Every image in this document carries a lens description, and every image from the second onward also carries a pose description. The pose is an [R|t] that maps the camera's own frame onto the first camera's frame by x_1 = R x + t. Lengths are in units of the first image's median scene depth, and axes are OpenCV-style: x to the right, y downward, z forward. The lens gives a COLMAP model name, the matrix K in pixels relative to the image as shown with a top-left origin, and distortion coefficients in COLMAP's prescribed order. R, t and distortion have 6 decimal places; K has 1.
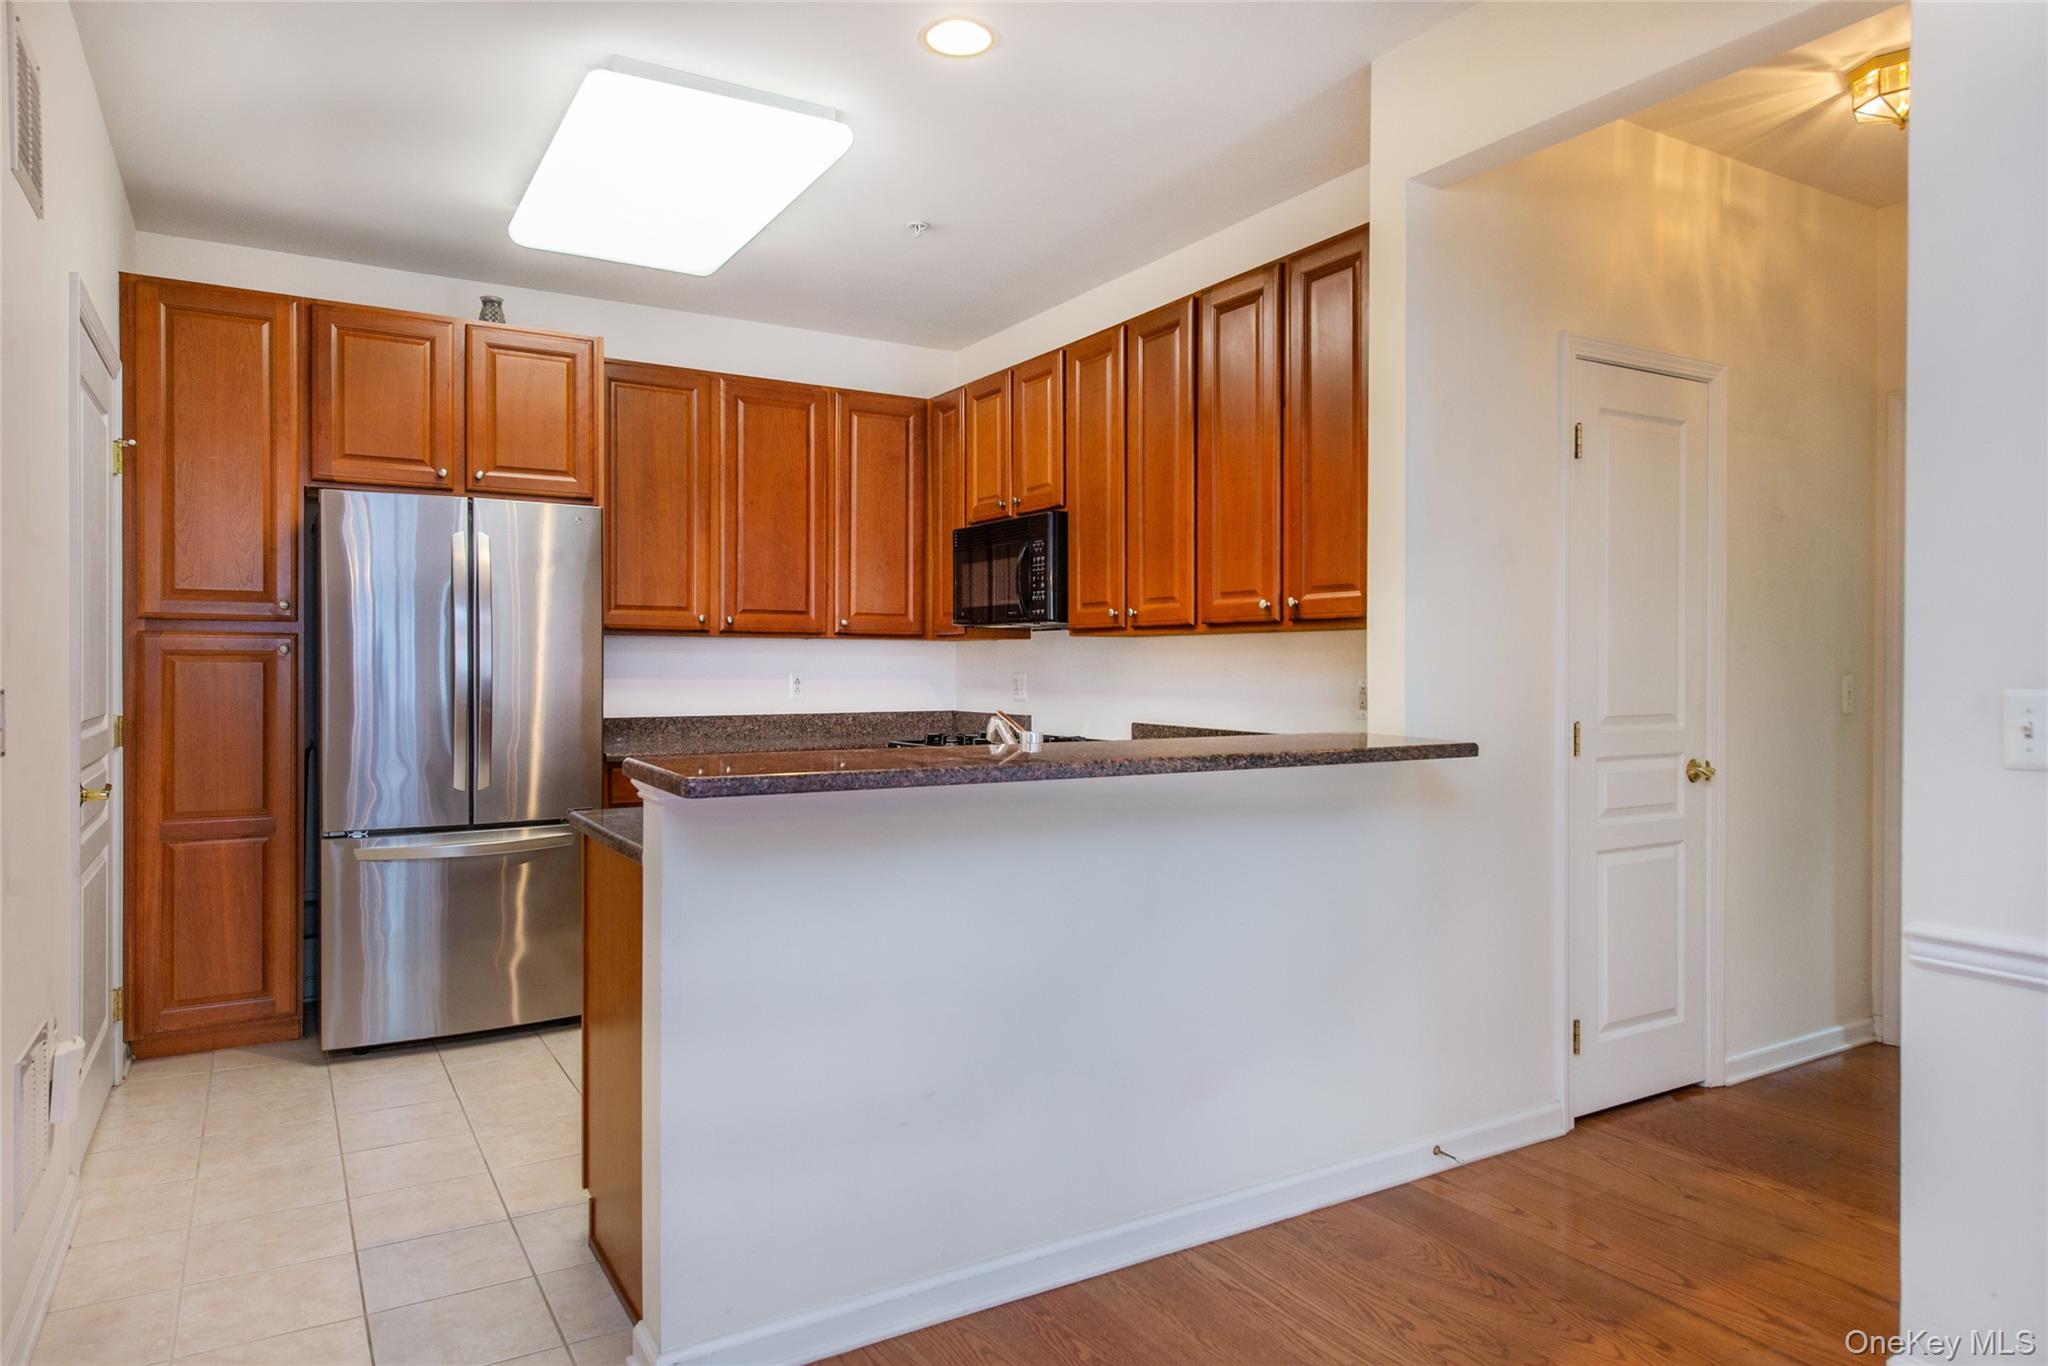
lens RADIAL K [[1252.2, 0, 1024.0], [0, 1252.2, 683.0], [0, 0, 1]] dist [0.005828, 0.000296]
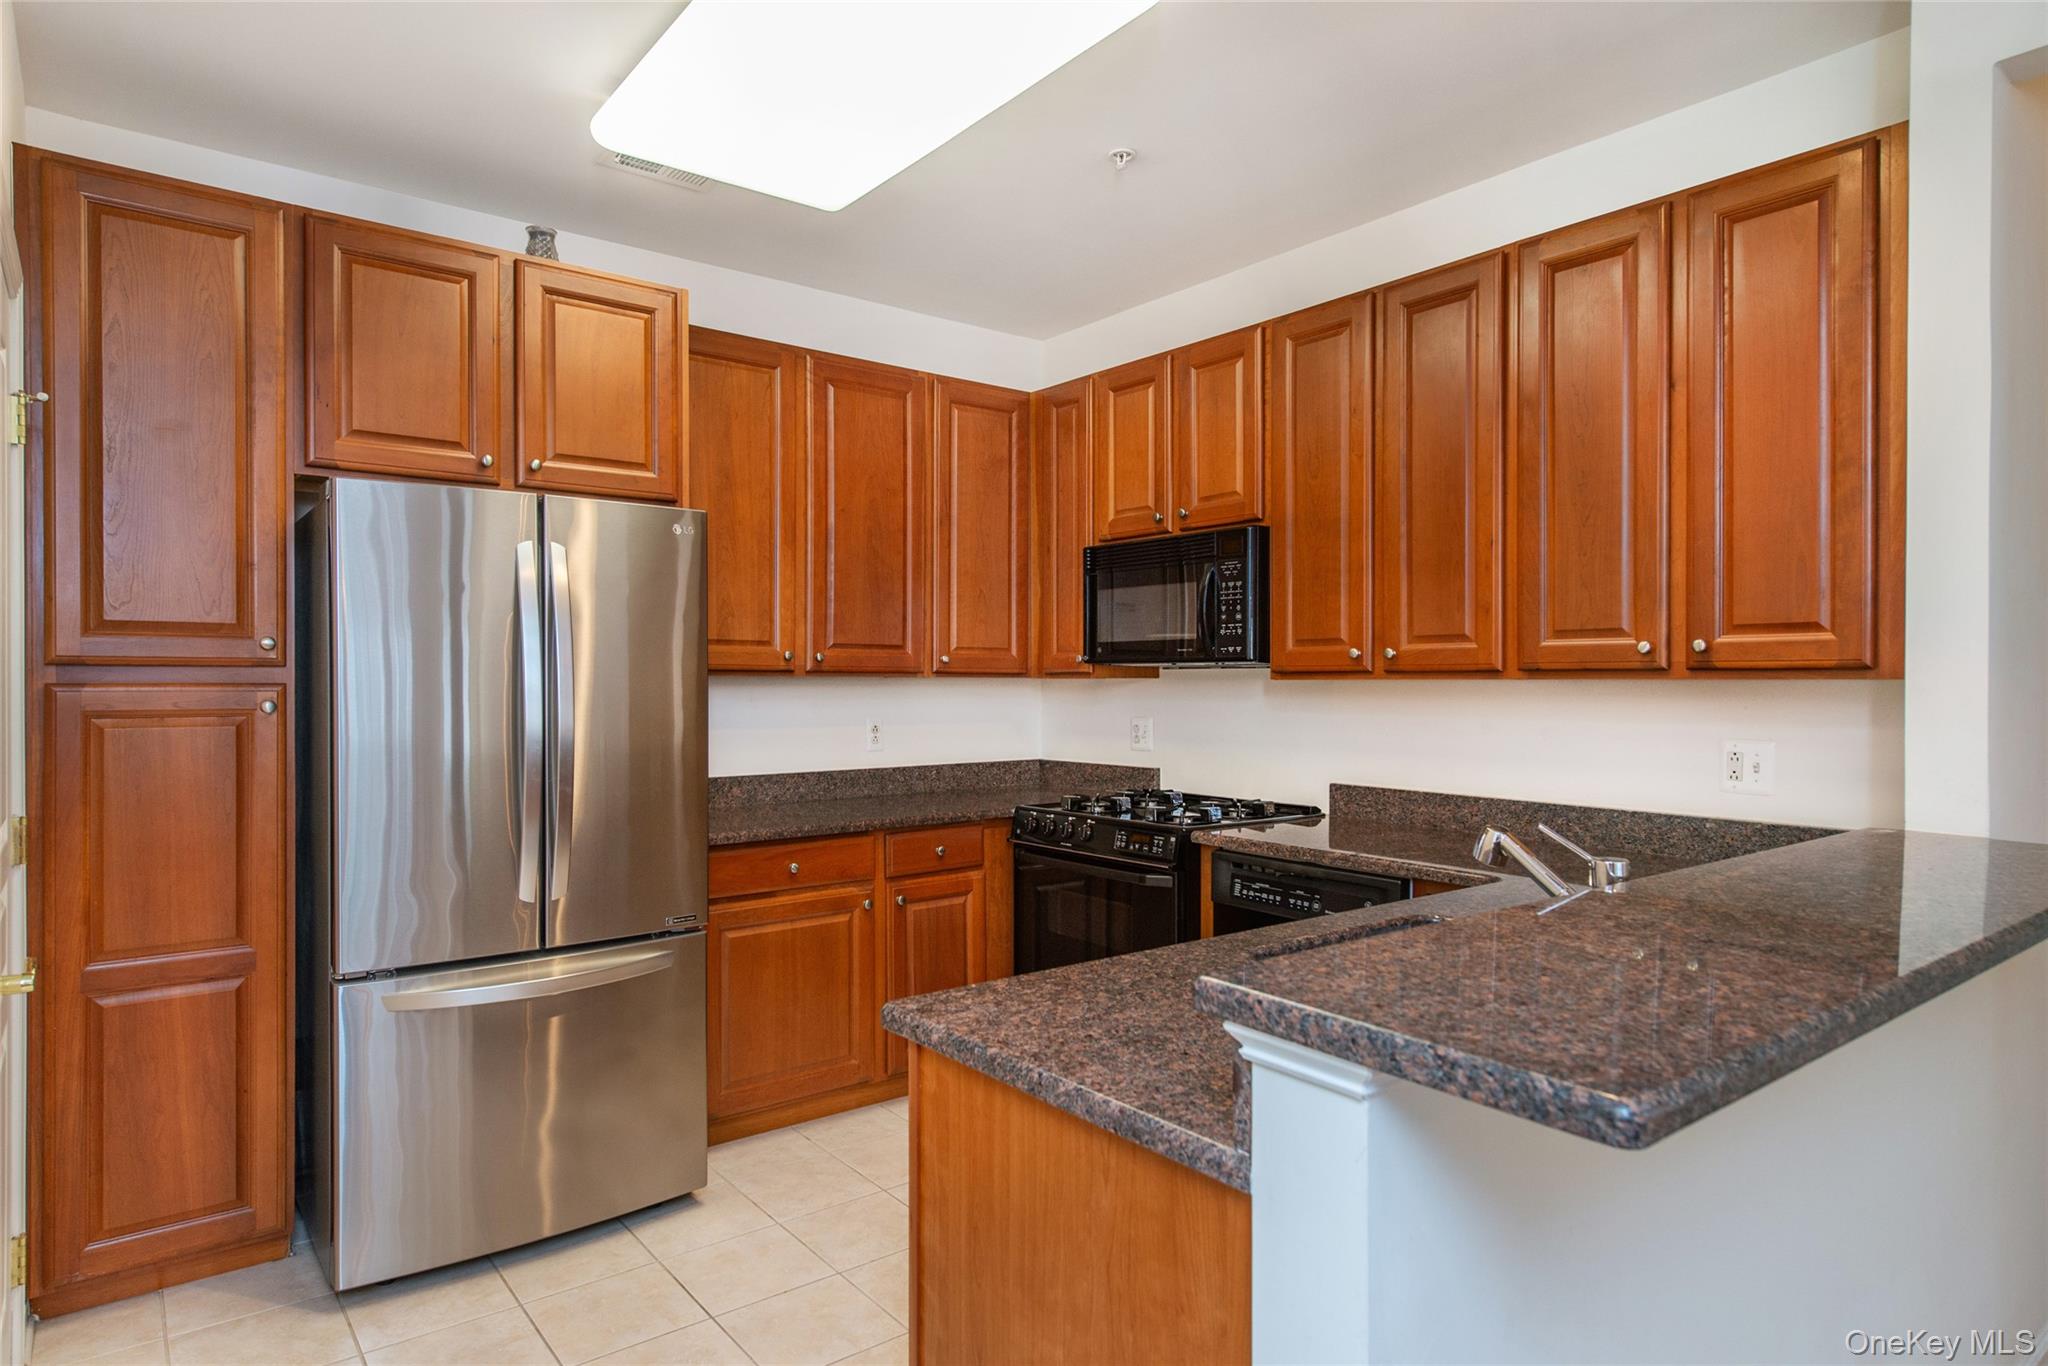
lens RADIAL K [[1174.4, 0, 1010.7], [0, 1174.4, 695.6], [0, 0, 1]] dist [0.000023, 0.001872]
pose [[0.993194, -0.003064, 0.116427, -0.232474], [0.003260, 0.999994, -0.001496, -0.027770], [-0.116422, 0.001865, 0.993198, 0.276513]]
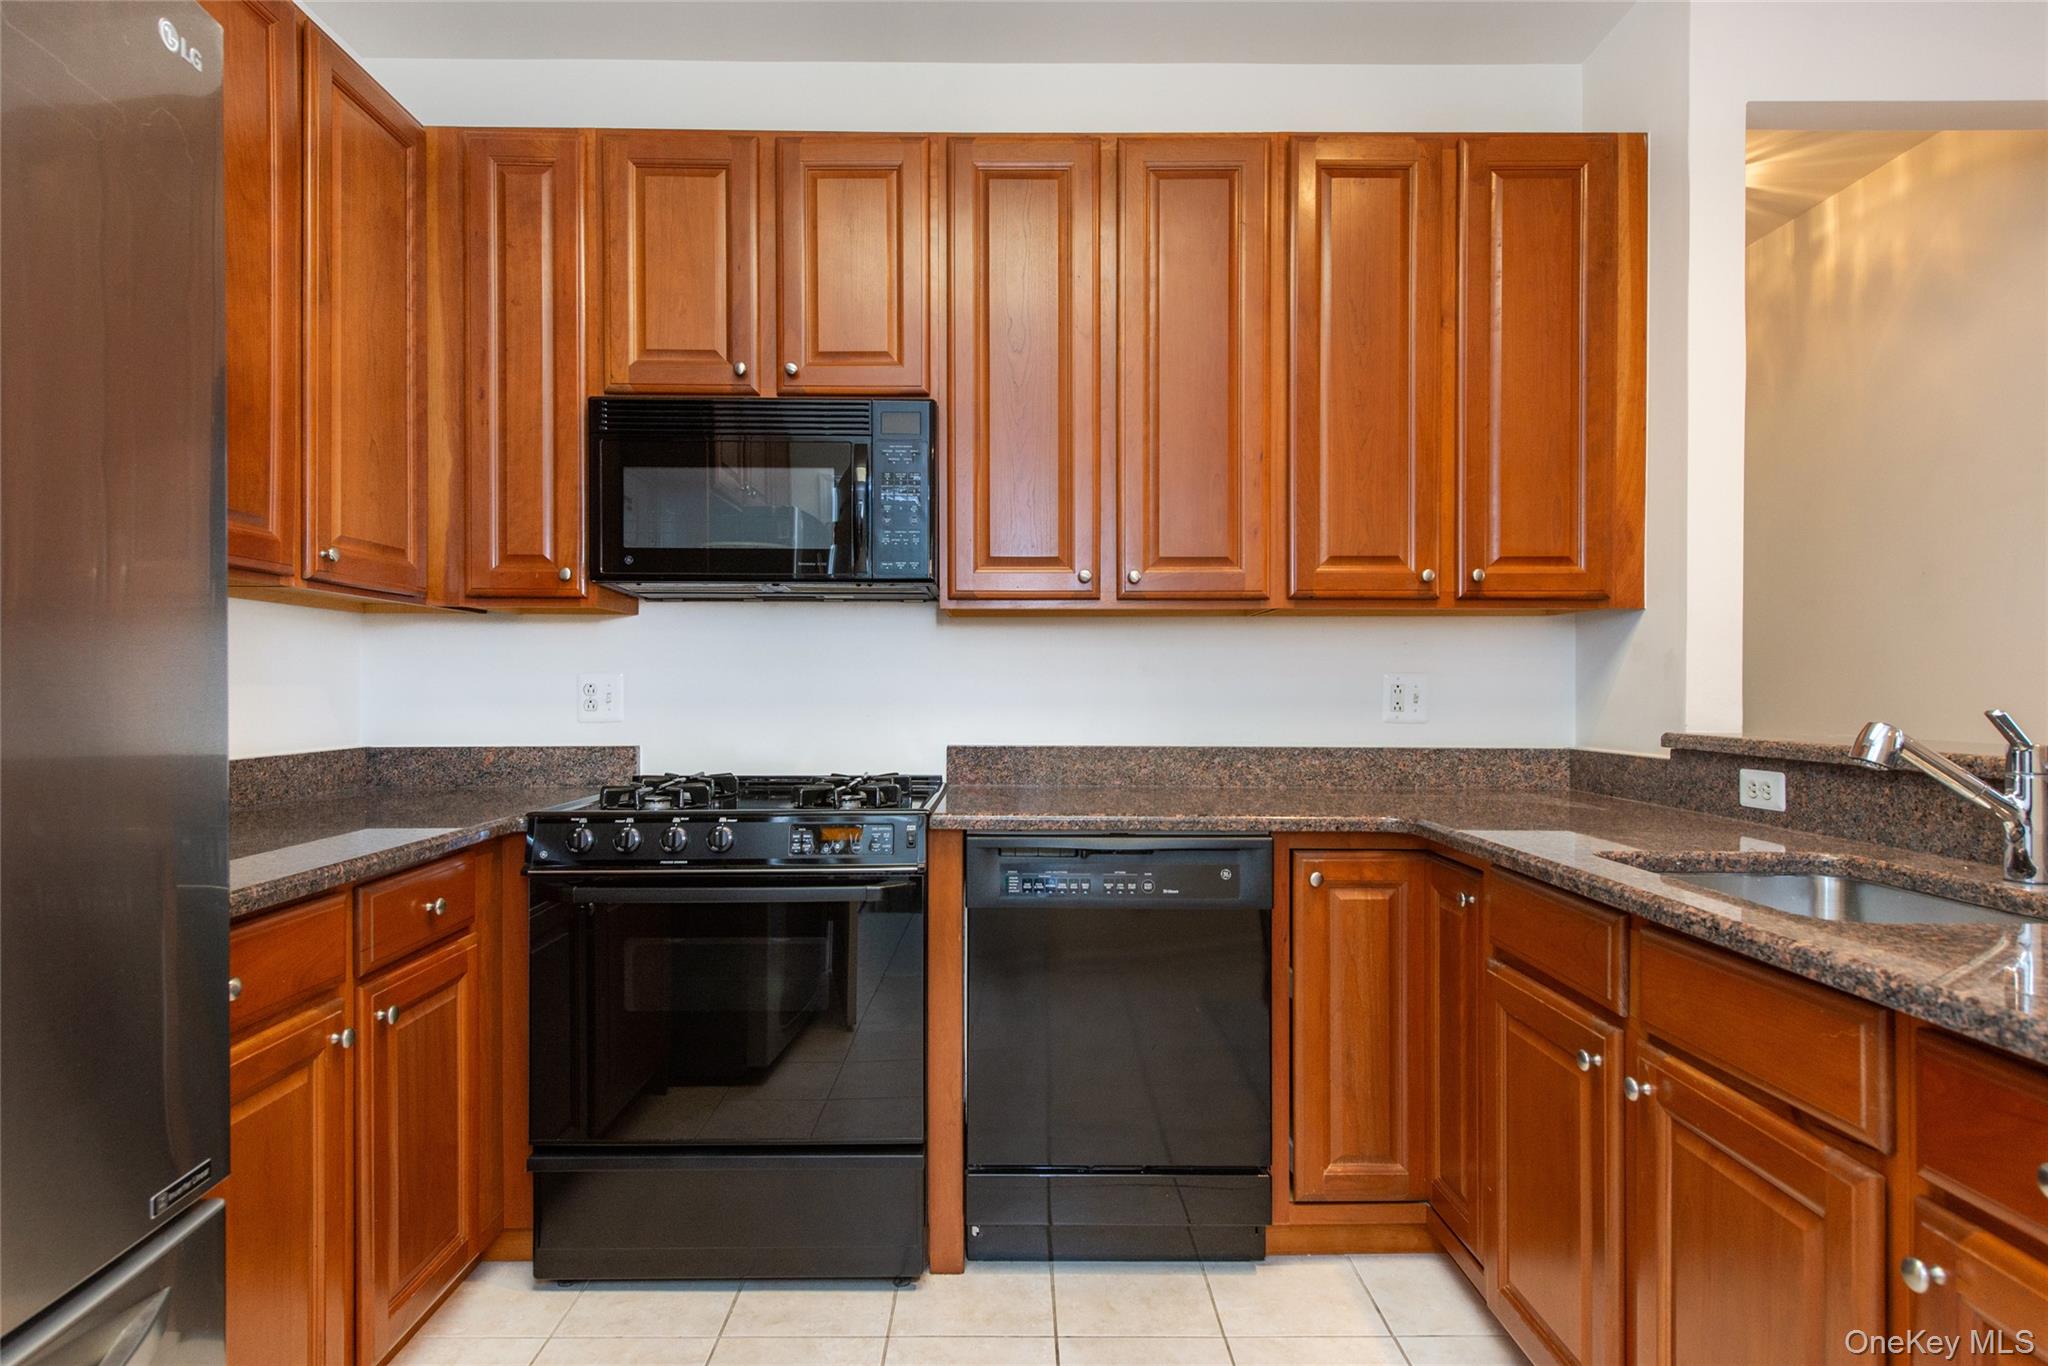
lens RADIAL K [[1162.8, 0, 1032.3], [0, 1162.8, 682.6], [0, 0, 1]] dist [0.039378, -0.022549]
pose [[0.499833, -0.000480, 0.866122, -0.462058], [0.013802, 0.999877, -0.007411, 0.004323], [-0.866012, 0.015658, 0.499778, 0.711349]]
